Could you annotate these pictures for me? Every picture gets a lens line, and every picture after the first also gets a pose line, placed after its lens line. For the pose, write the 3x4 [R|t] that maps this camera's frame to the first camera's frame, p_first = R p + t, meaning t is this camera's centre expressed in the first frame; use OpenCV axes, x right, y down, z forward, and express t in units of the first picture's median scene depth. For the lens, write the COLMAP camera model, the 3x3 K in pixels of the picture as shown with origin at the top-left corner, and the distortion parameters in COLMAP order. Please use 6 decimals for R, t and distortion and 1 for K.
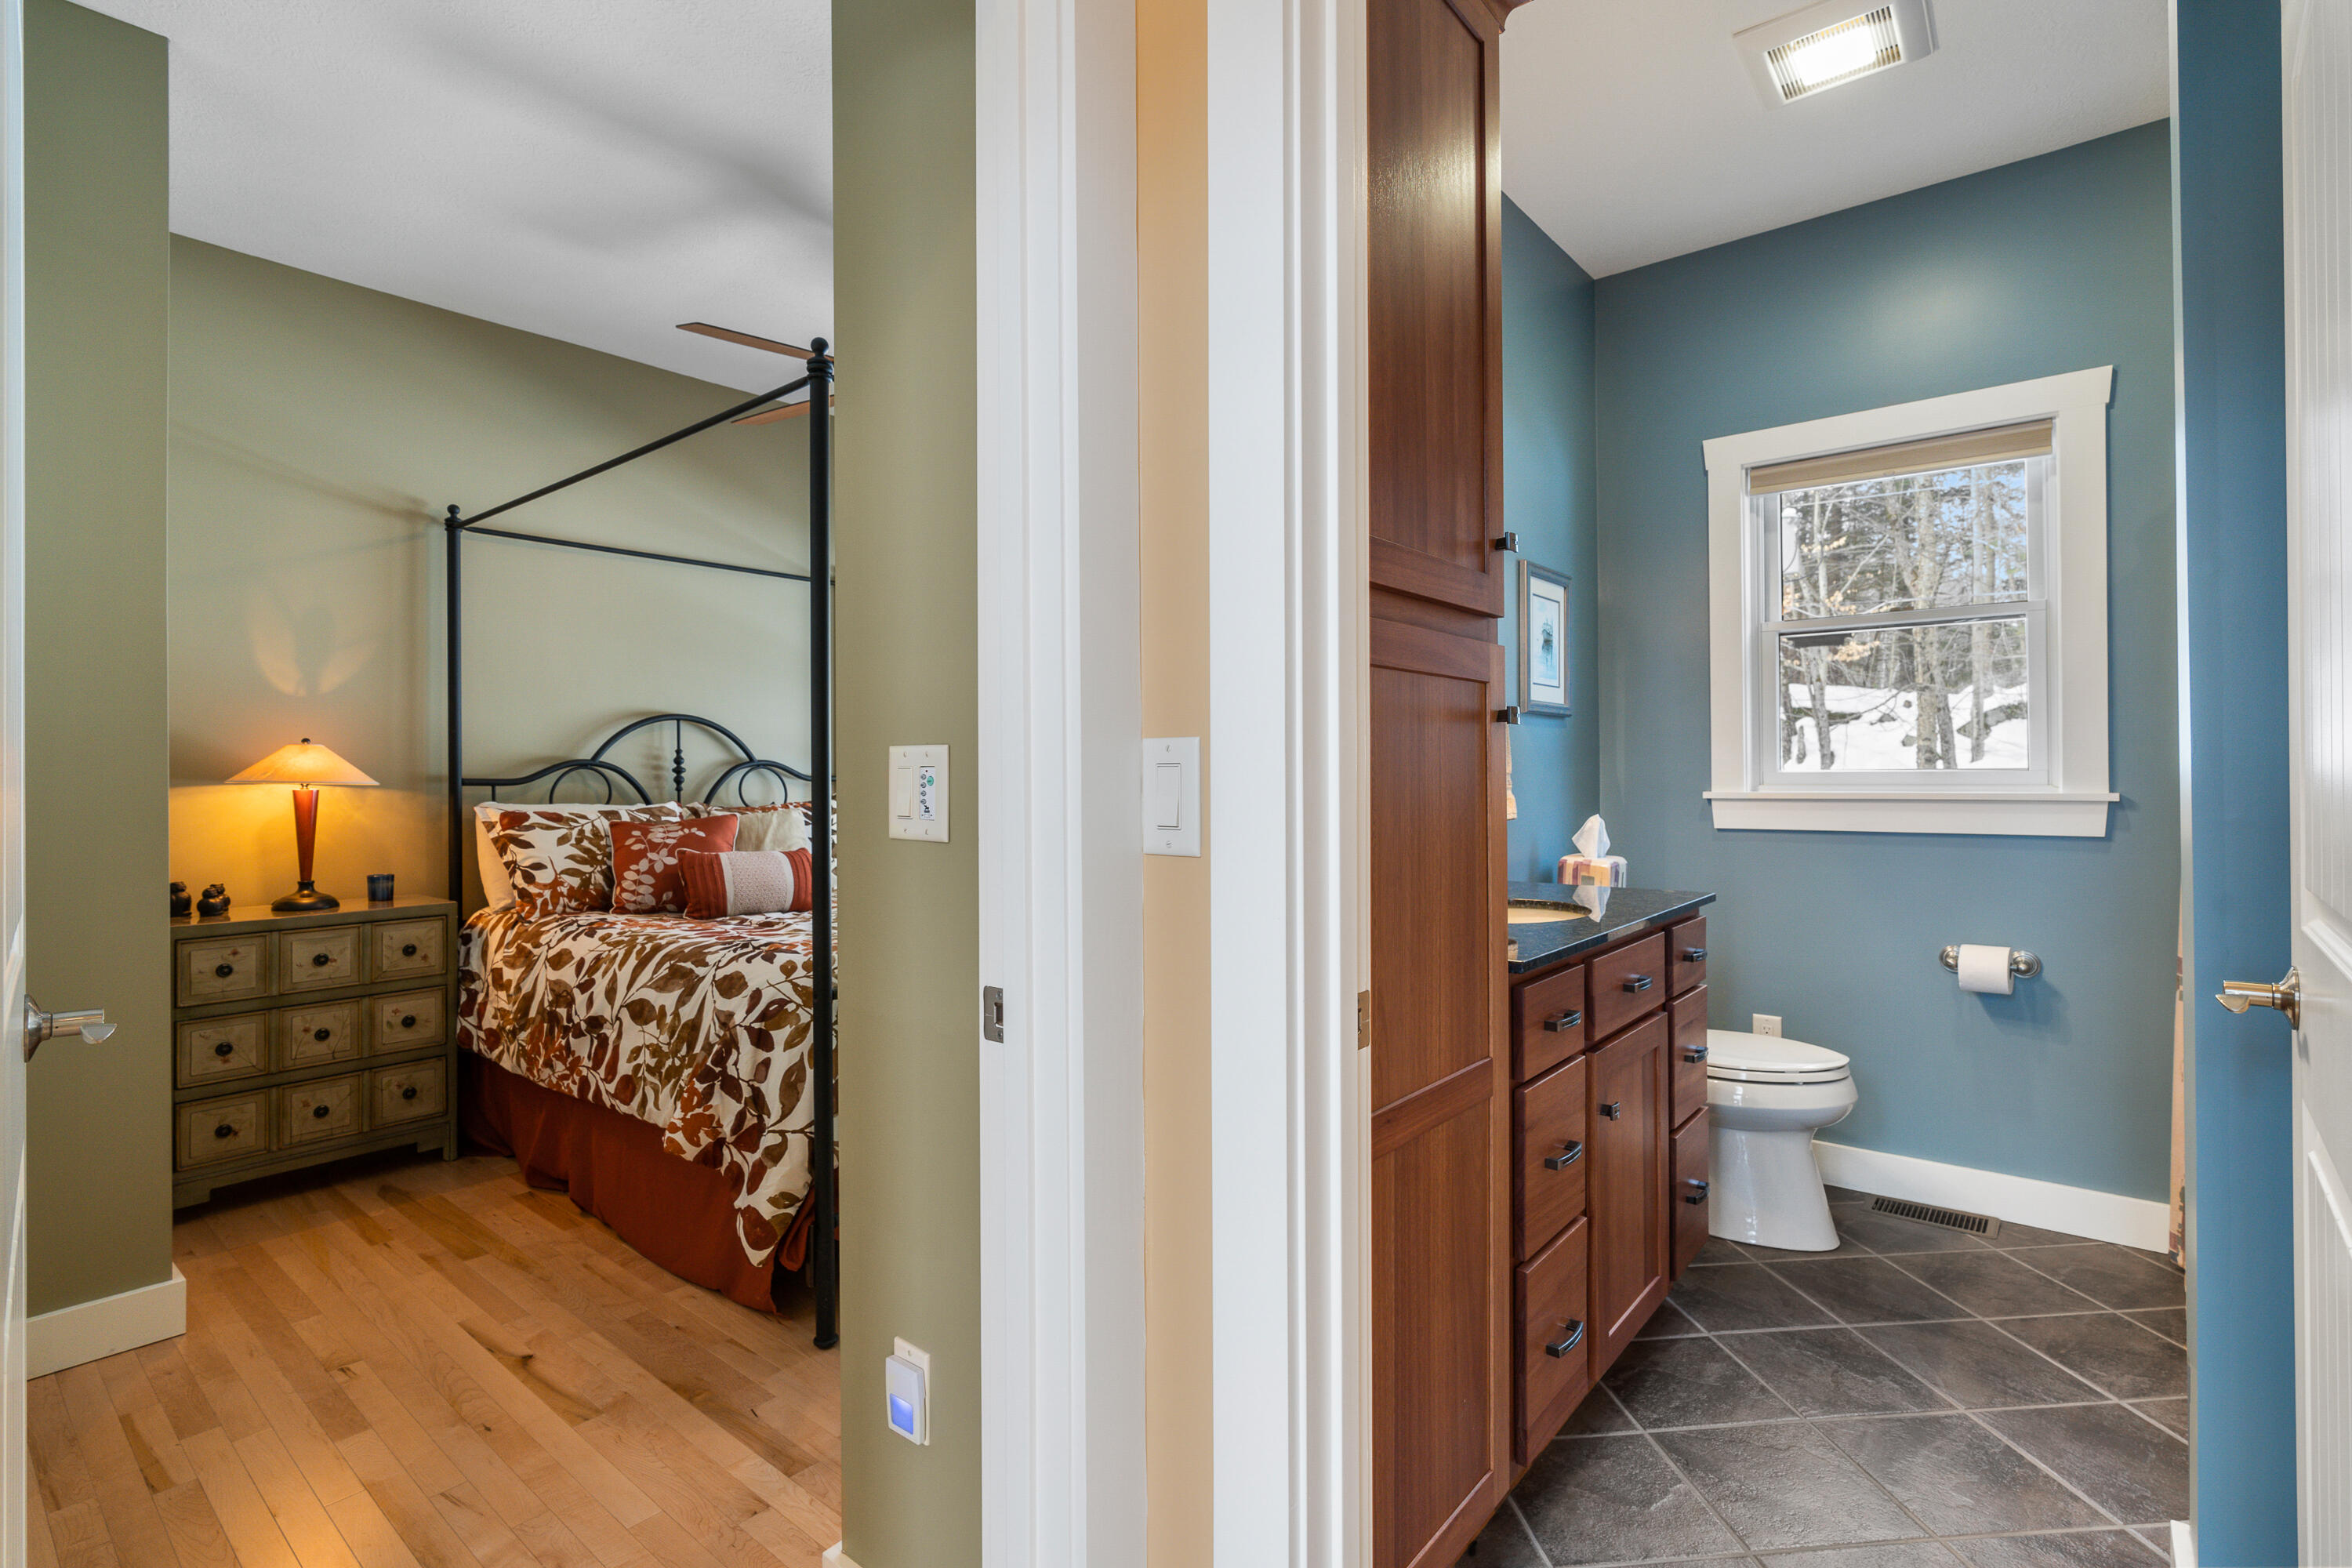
lens RADIAL K [[1104.1, 0, 1183.0], [0, 1104.1, 771.1], [0, 0, 1]] dist [-0.002711, -0.000138]
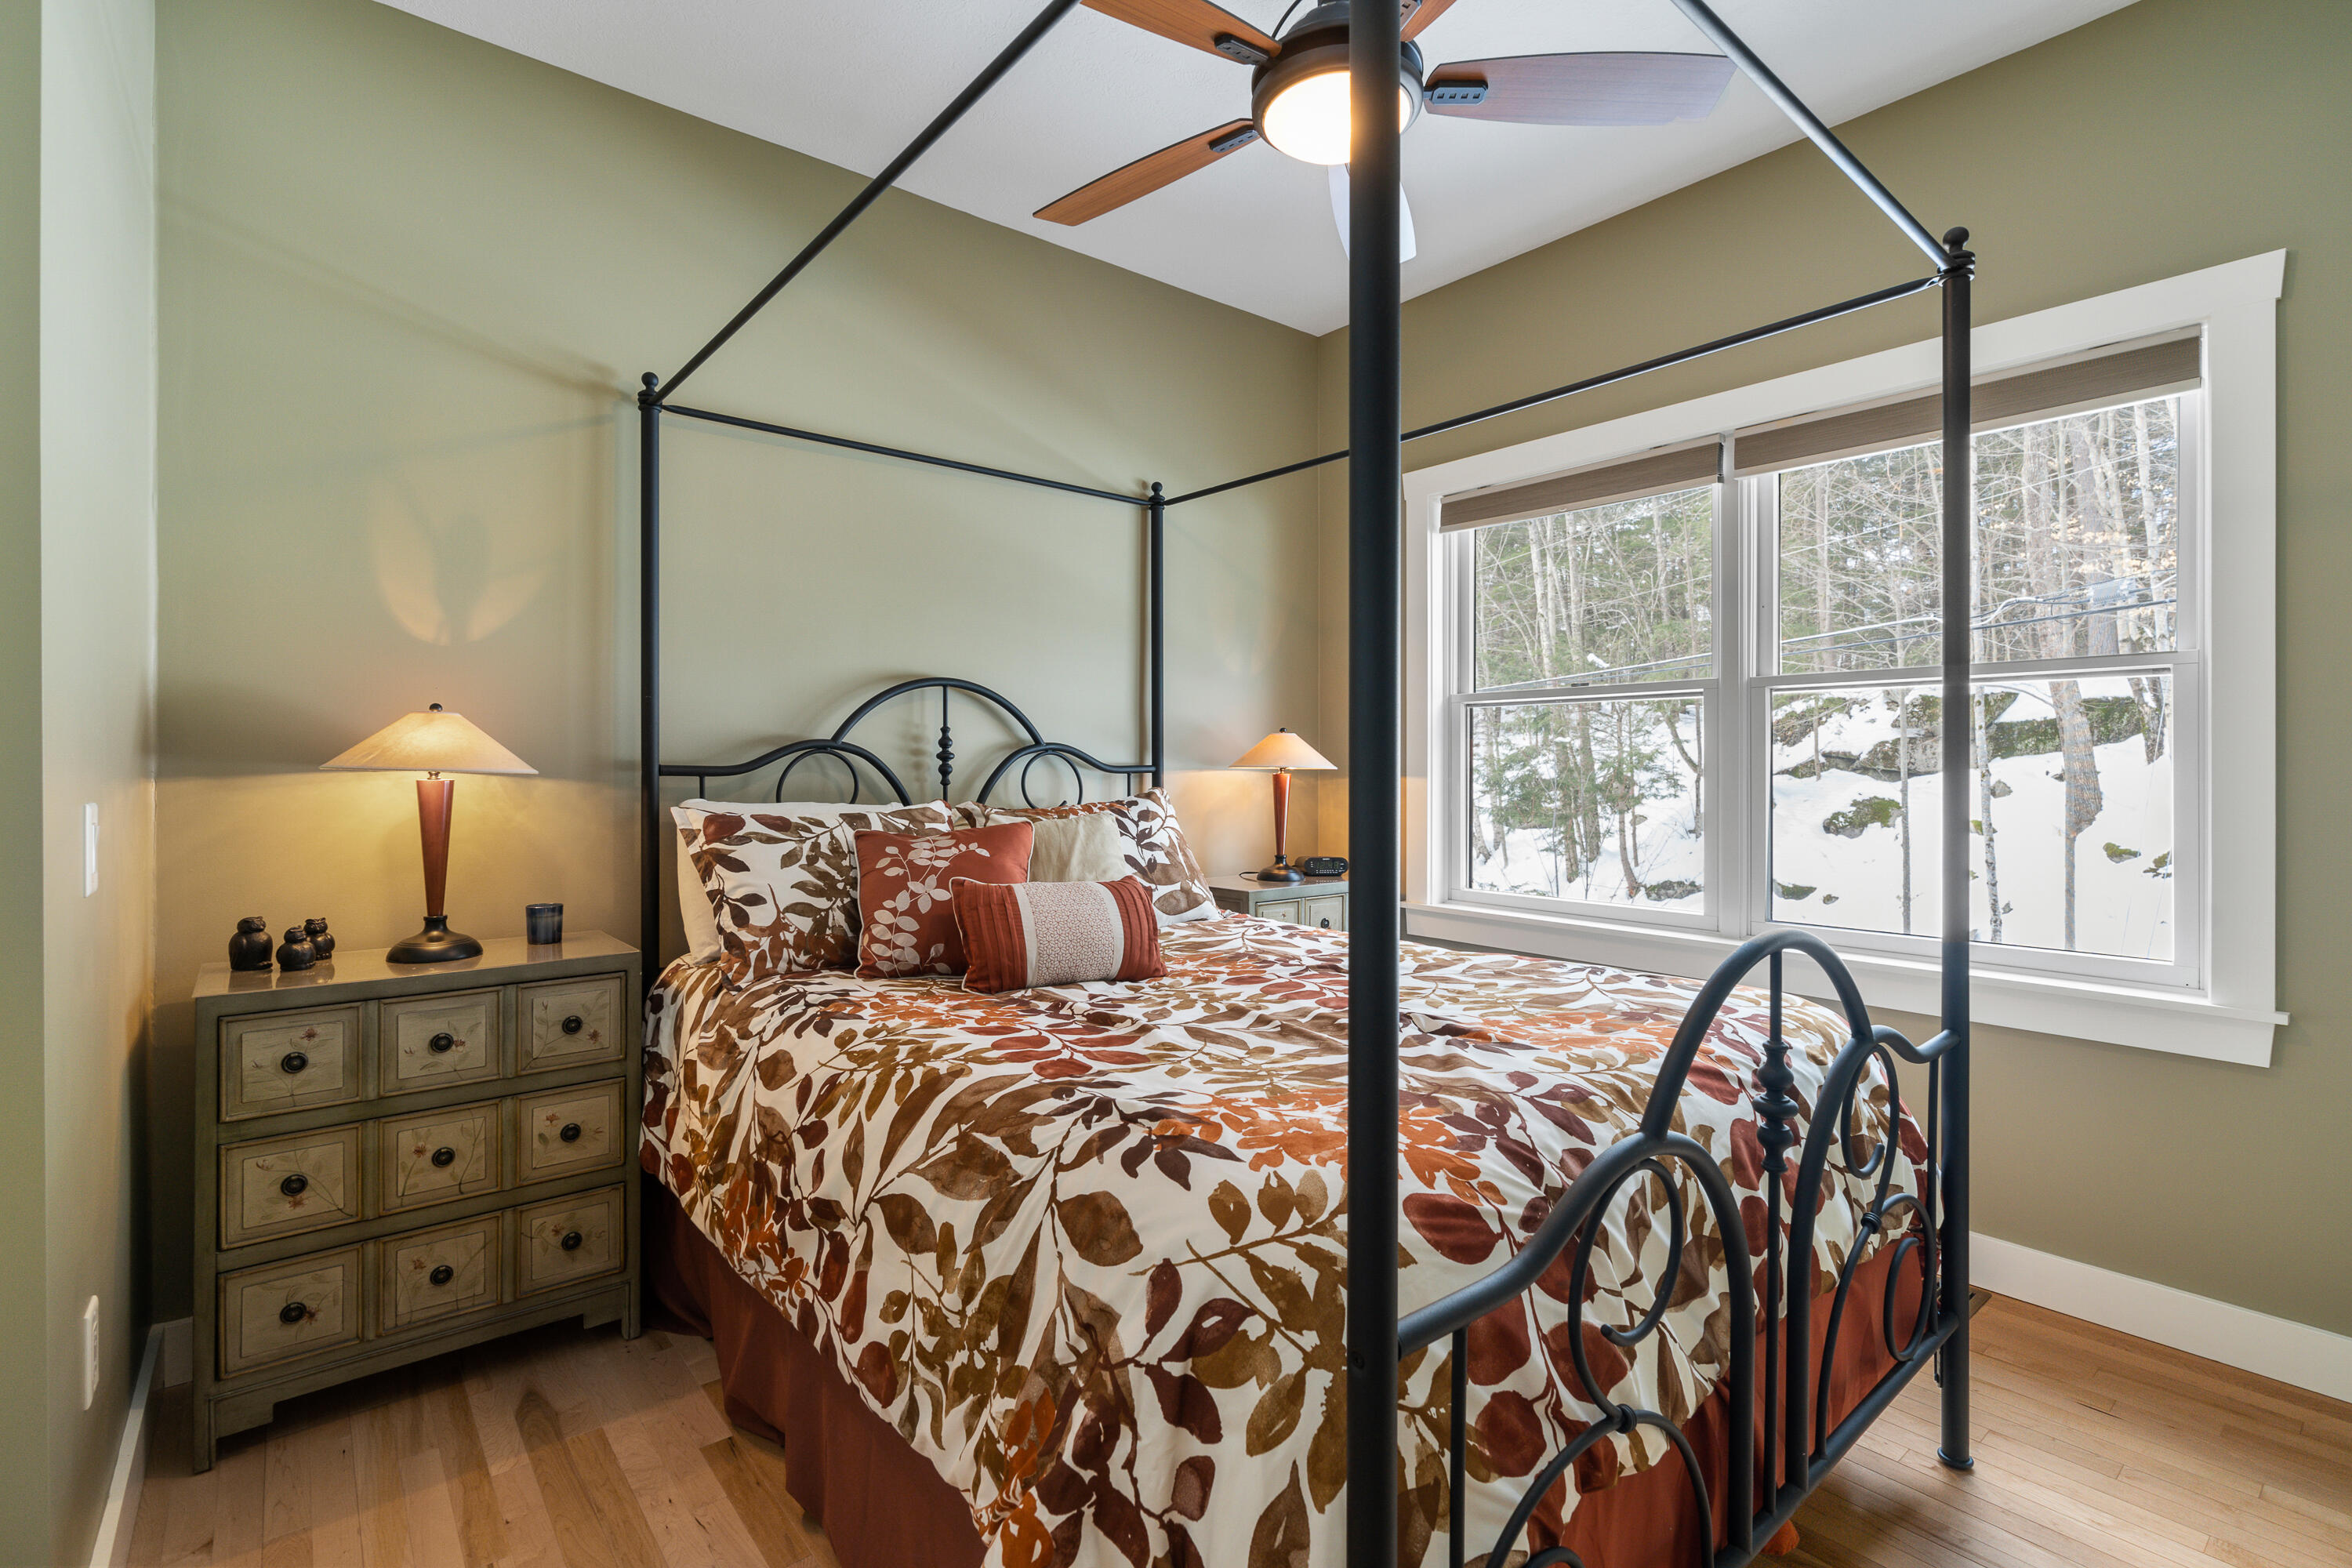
lens RADIAL K [[1071.1, 0, 1174.9], [0, 1071.1, 771.3], [0, 0, 1]] dist [-0.001995, -0.000219]
pose [[0.981601, 0.009019, -0.190729, -0.196589], [-0.007443, 0.999932, 0.008977, 0.001893], [0.190797, -0.007392, 0.981602, 0.382593]]
